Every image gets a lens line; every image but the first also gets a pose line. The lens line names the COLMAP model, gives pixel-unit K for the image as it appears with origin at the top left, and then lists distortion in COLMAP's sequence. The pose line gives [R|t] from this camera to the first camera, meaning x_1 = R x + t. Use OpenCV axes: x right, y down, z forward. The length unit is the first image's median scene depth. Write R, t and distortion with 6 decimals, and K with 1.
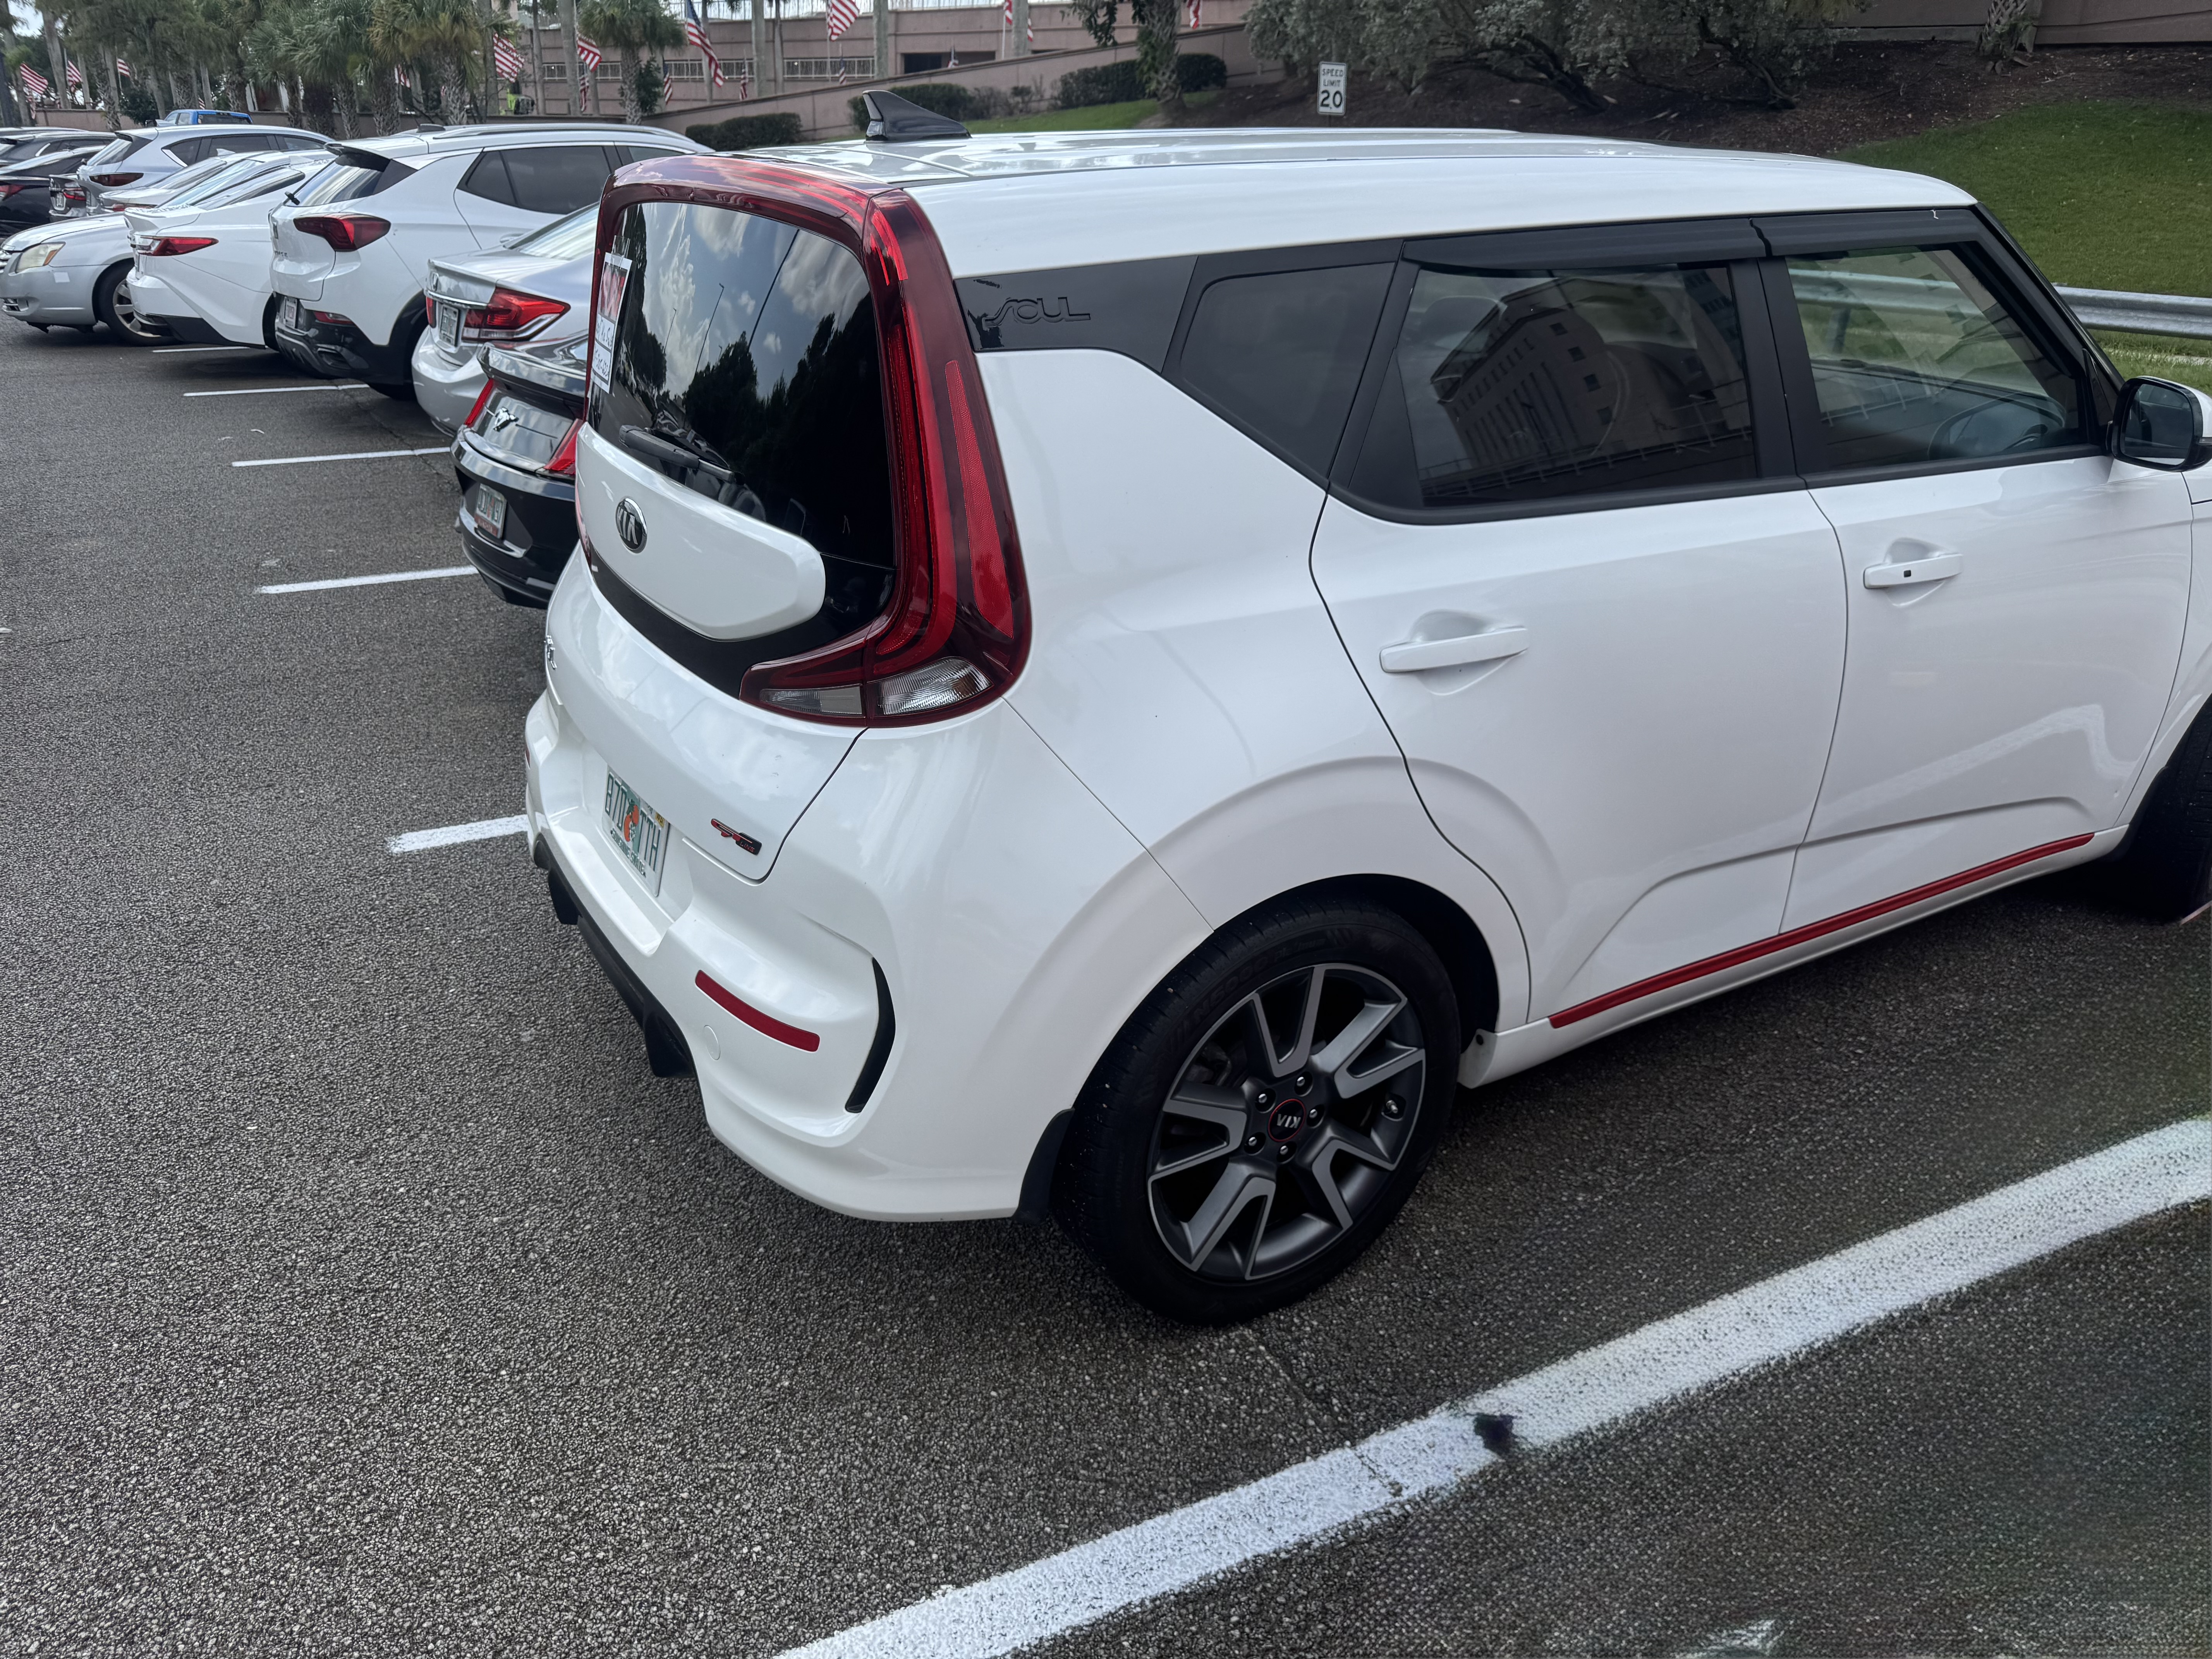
lens RADIAL K [[1582.5, 0, 1106.0], [0, 1582.5, 829.5], [0, 0, 1]] dist [-0.003296, 0.002554]
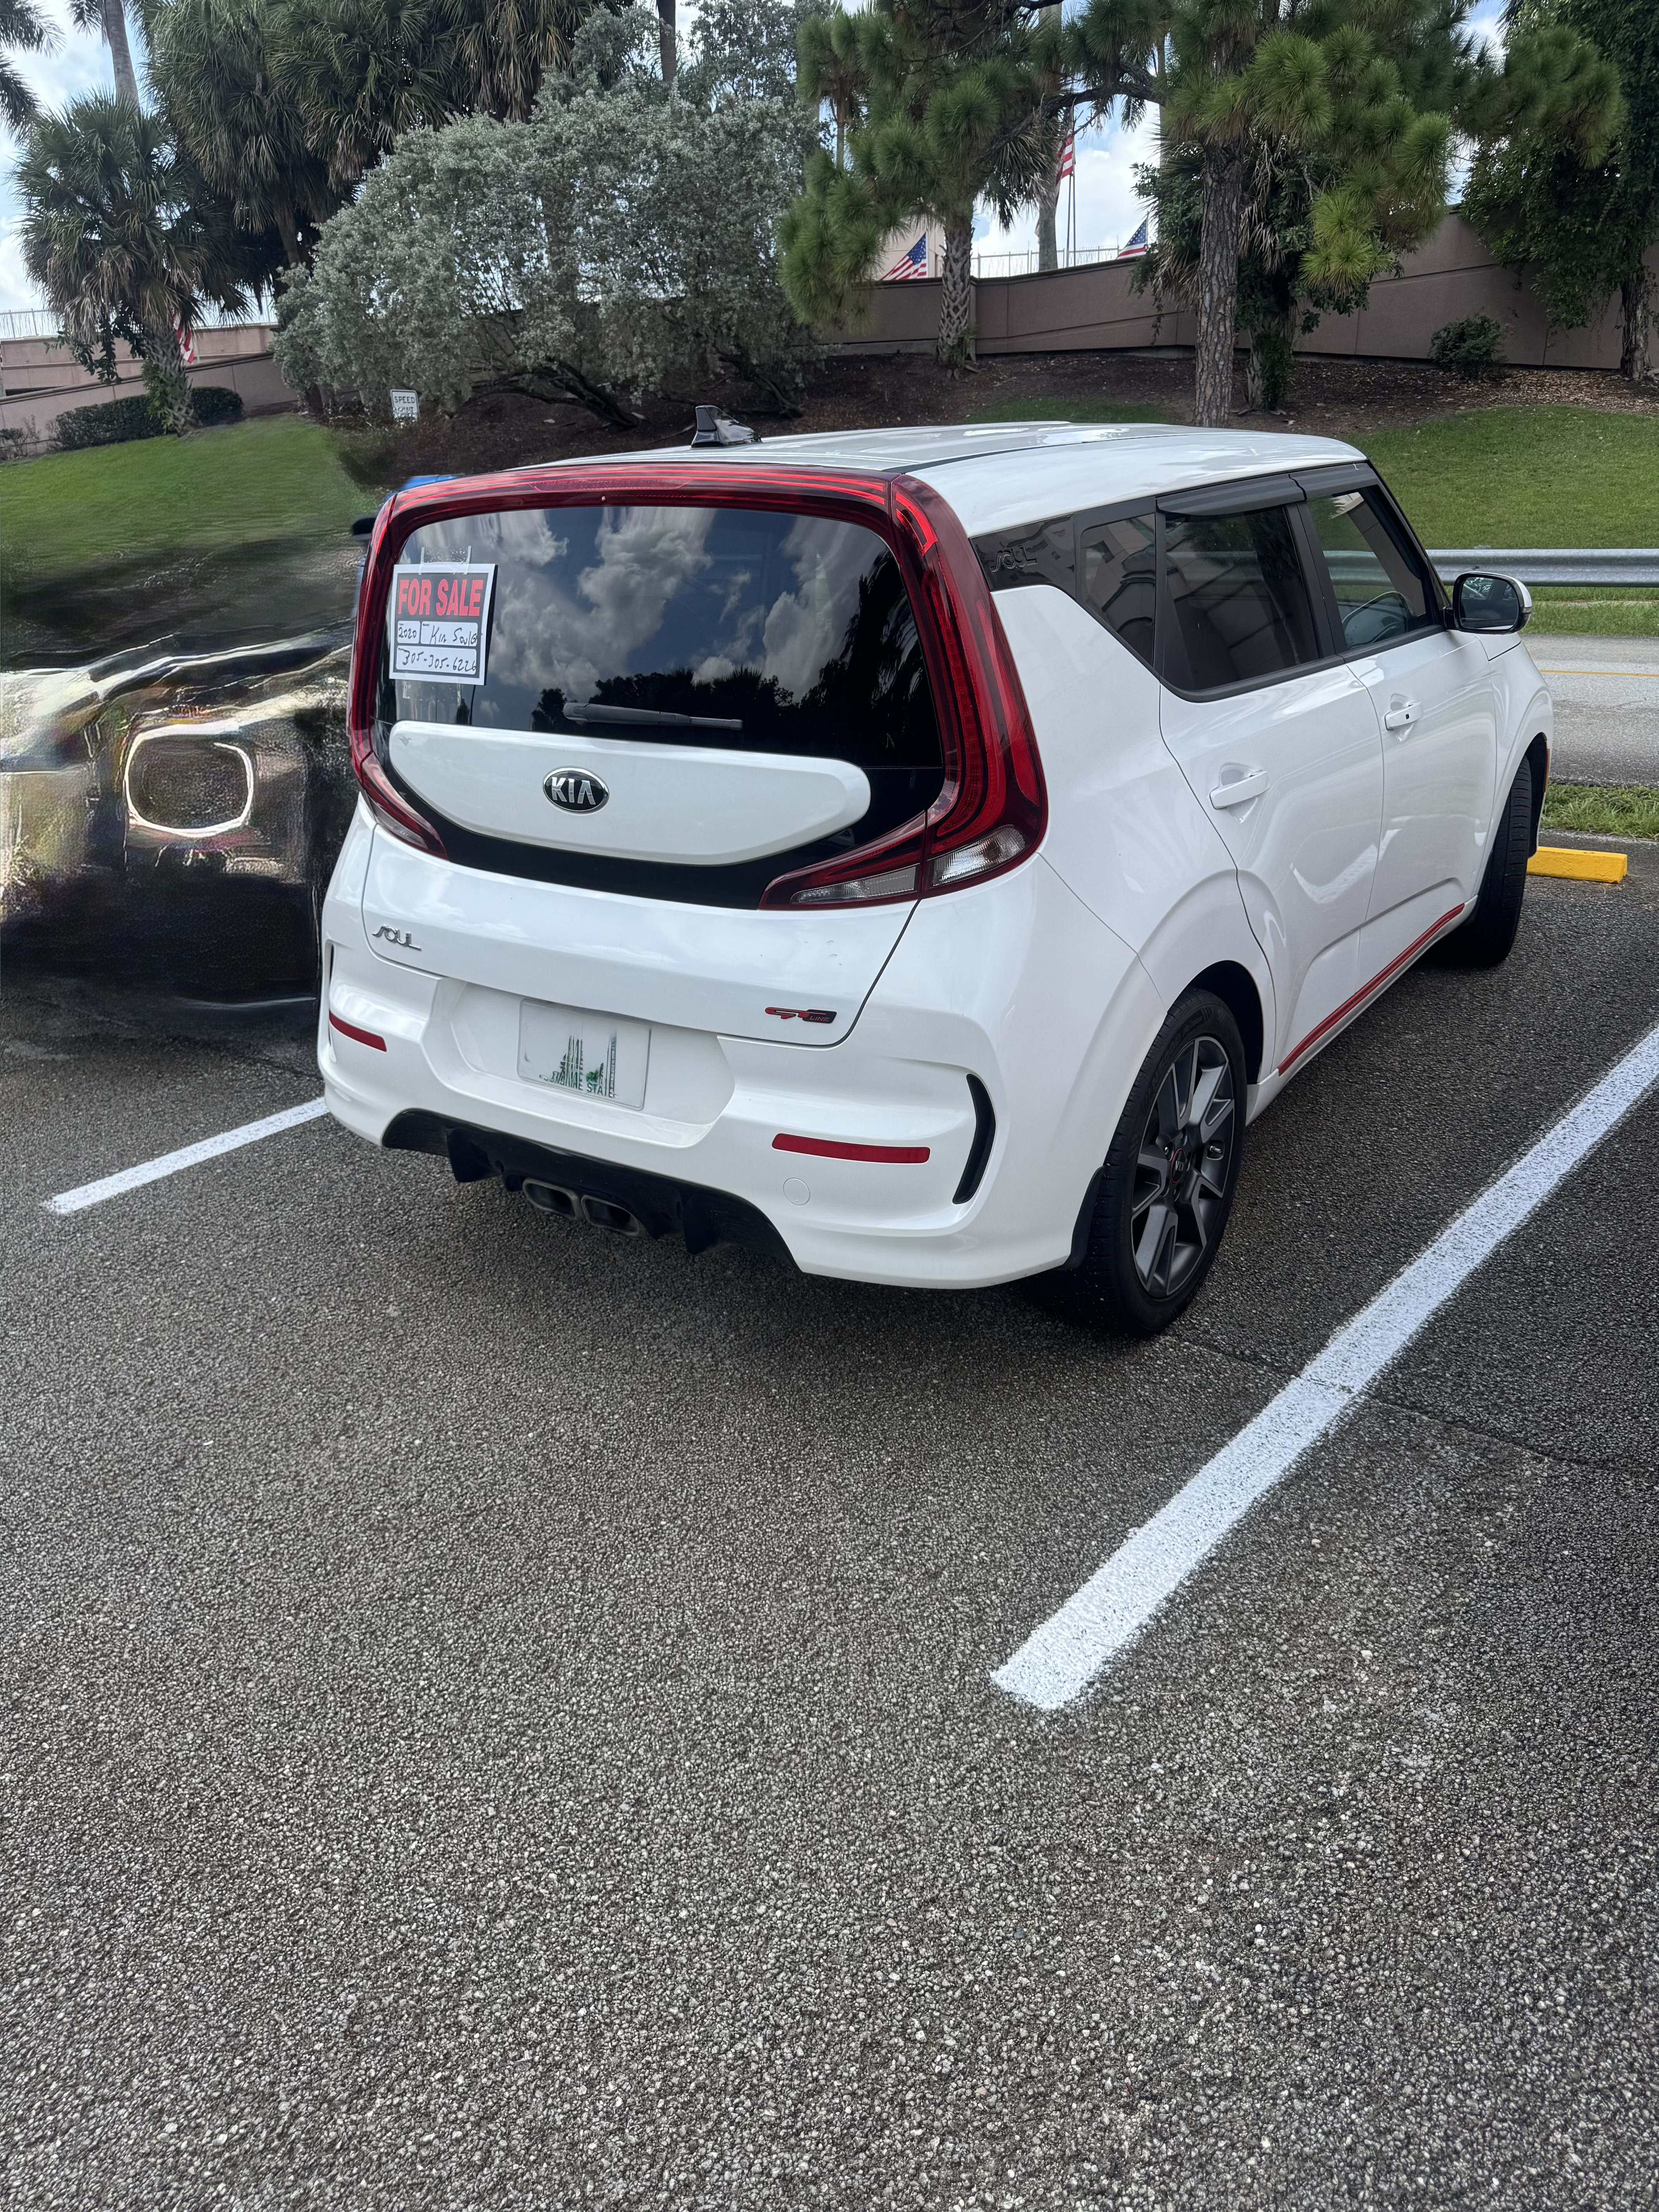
lens RADIAL K [[1558.7, 0, 829.5], [0, 1558.7, 1106.0], [0, 0, 1]] dist [0.027153, -0.044730]
pose [[0.909516, -0.200999, 0.363842, -0.563088], [0.208599, 0.977822, 0.018737, 0.046863], [-0.359538, 0.058855, 0.931272, -0.101320]]
